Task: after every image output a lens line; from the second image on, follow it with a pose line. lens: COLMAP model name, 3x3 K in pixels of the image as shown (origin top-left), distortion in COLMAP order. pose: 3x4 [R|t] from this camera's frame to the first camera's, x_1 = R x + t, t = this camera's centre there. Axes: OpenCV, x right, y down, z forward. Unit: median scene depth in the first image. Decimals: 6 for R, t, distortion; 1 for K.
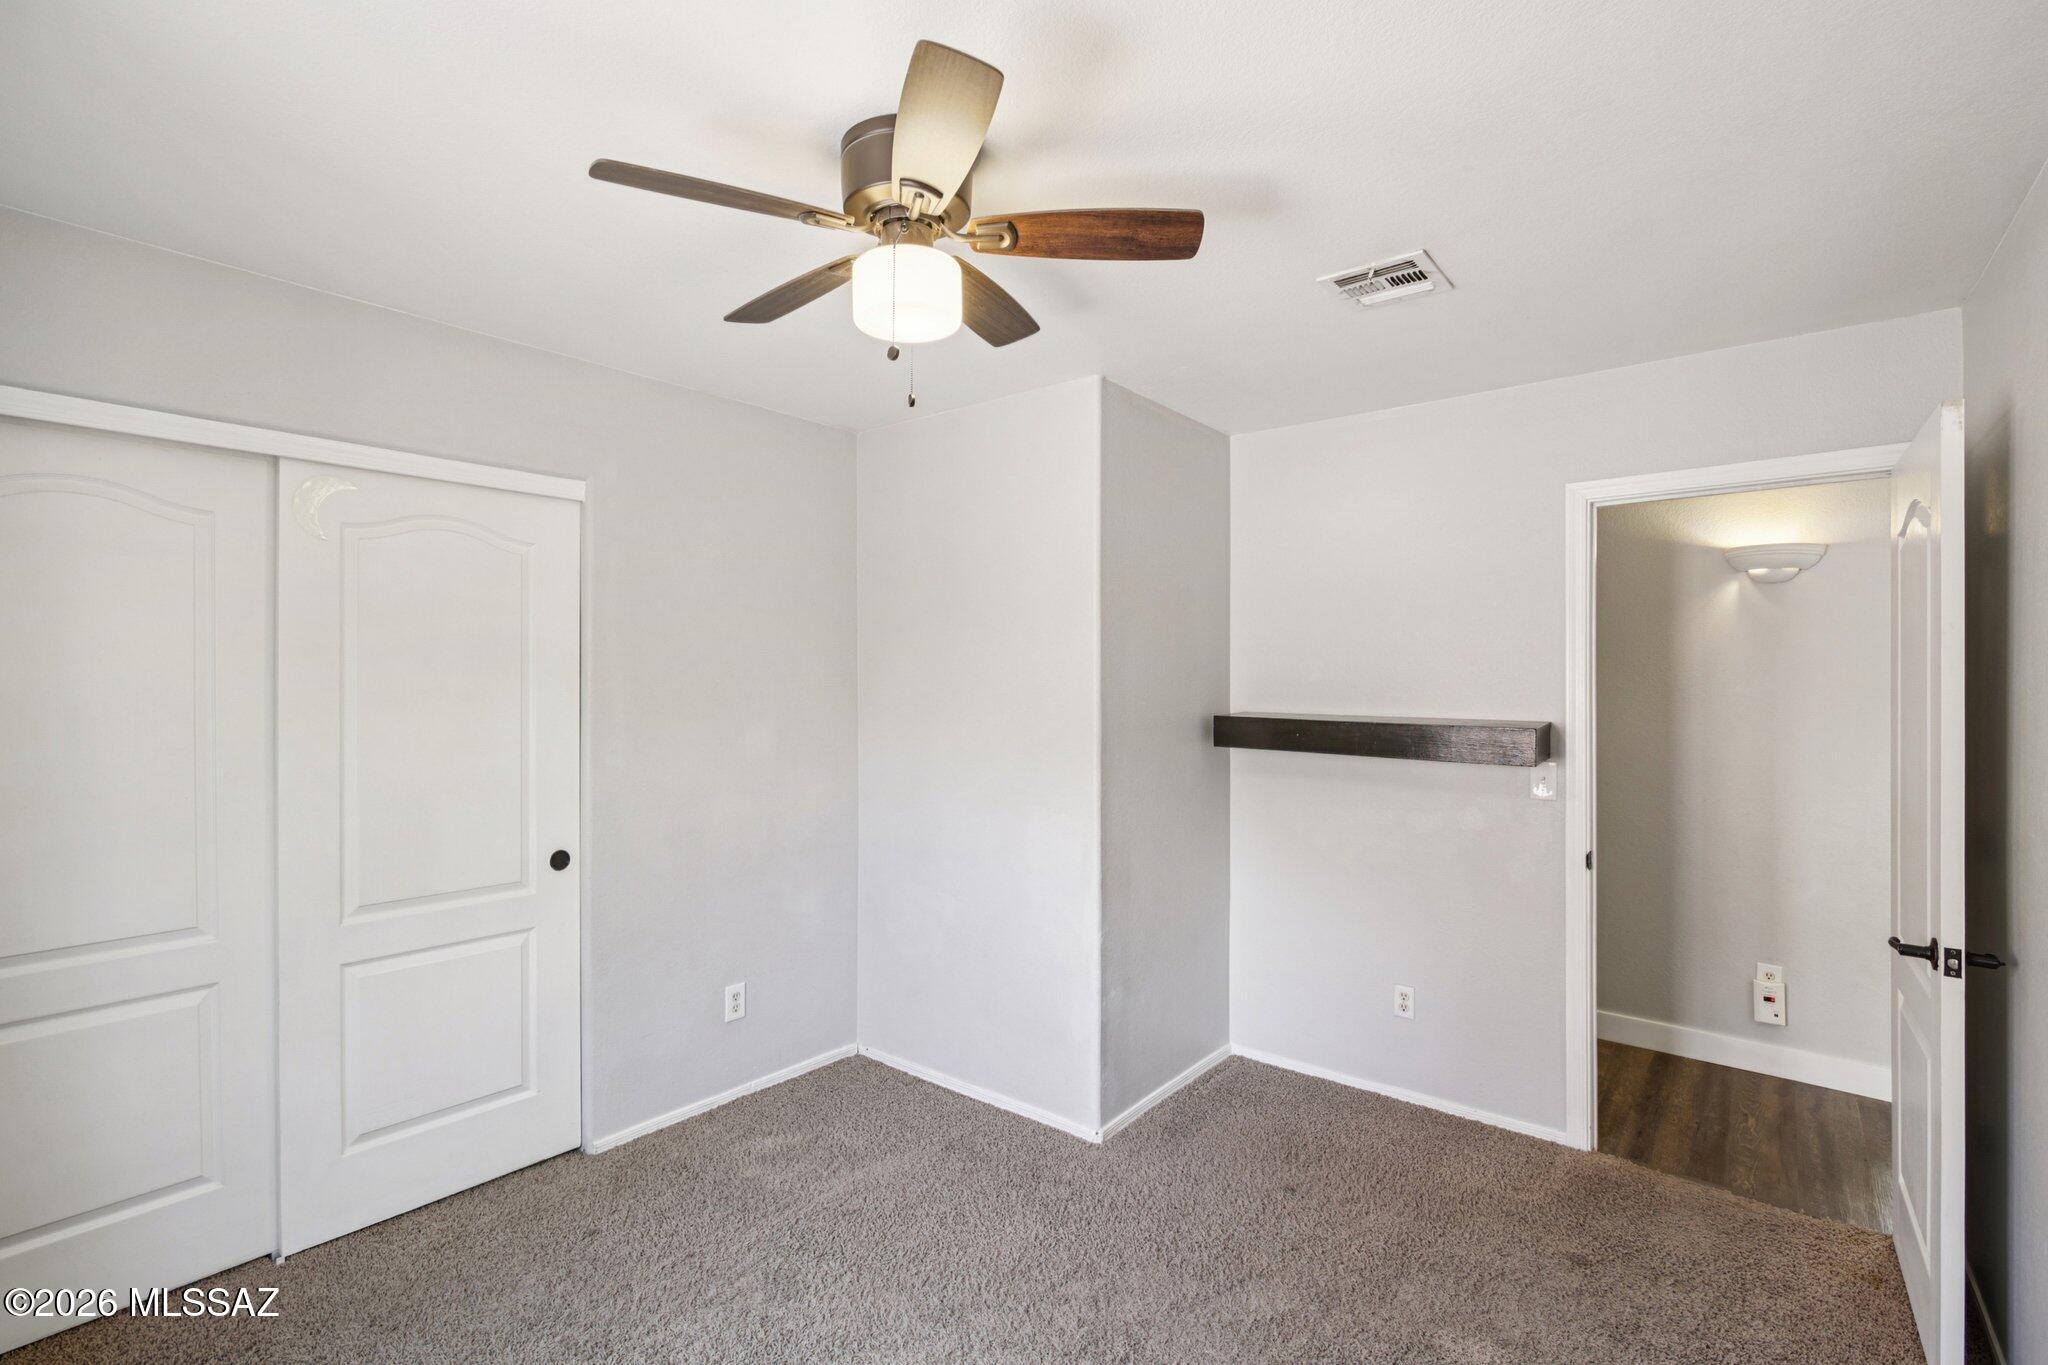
lens RADIAL K [[942.7, 0, 1016.5], [0, 942.7, 676.4], [0, 0, 1]] dist [0.000946, -0.000339]
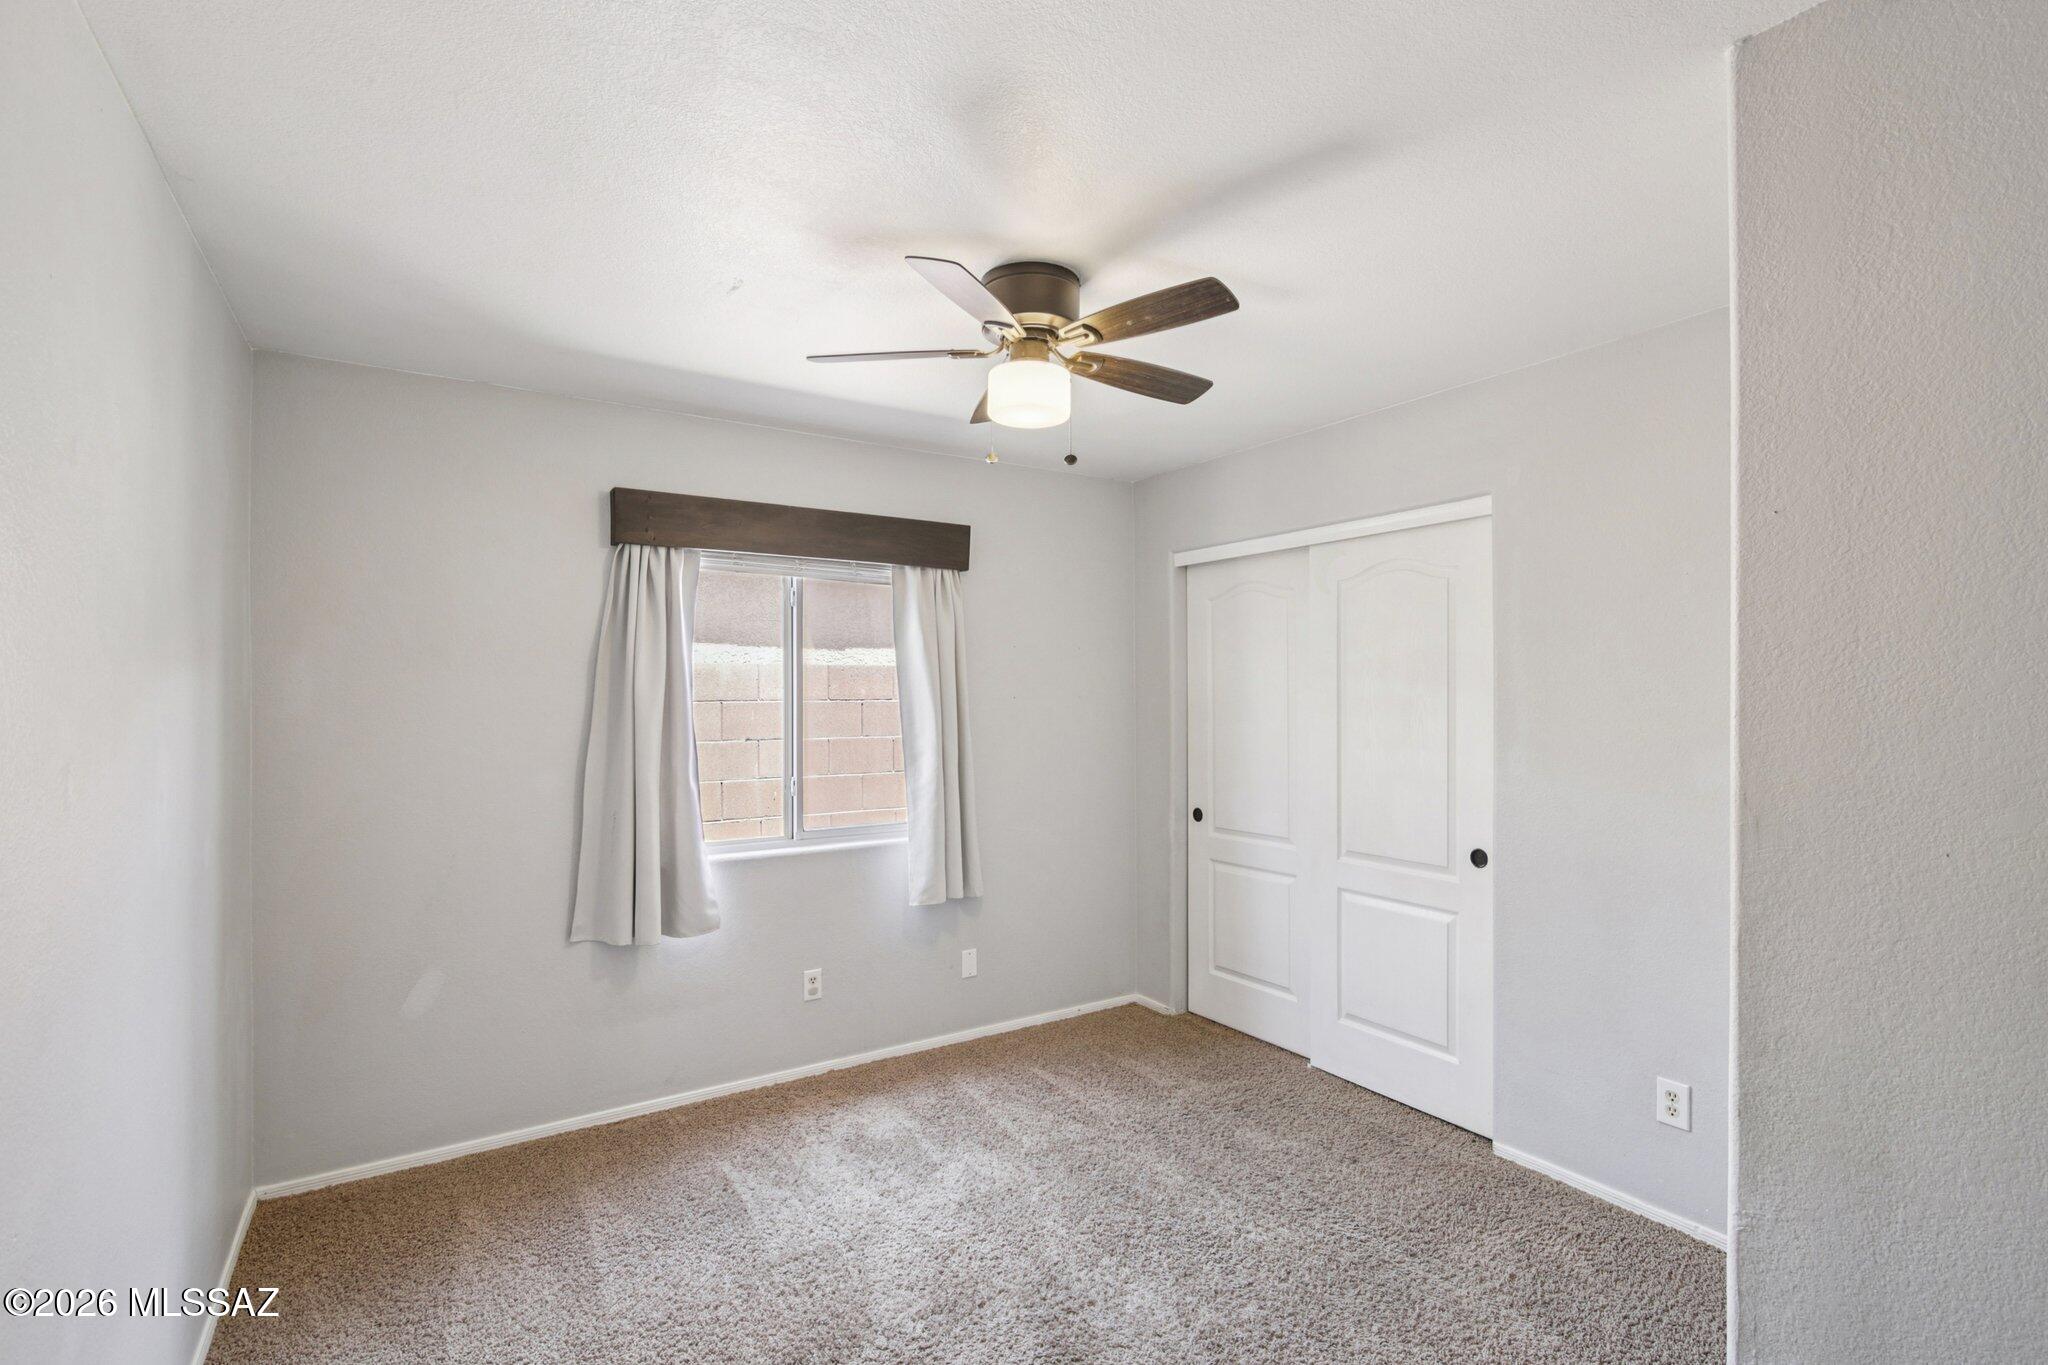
lens RADIAL K [[928.2, 0, 1017.8], [0, 928.2, 683.4], [0, 0, 1]] dist [-0.018174, 0.000326]
pose [[-0.292787, -0.010123, -0.956124, 0.685242], [0.008213, 0.999880, -0.013101, 0.008065], [0.956142, -0.011689, -0.292669, 0.838607]]
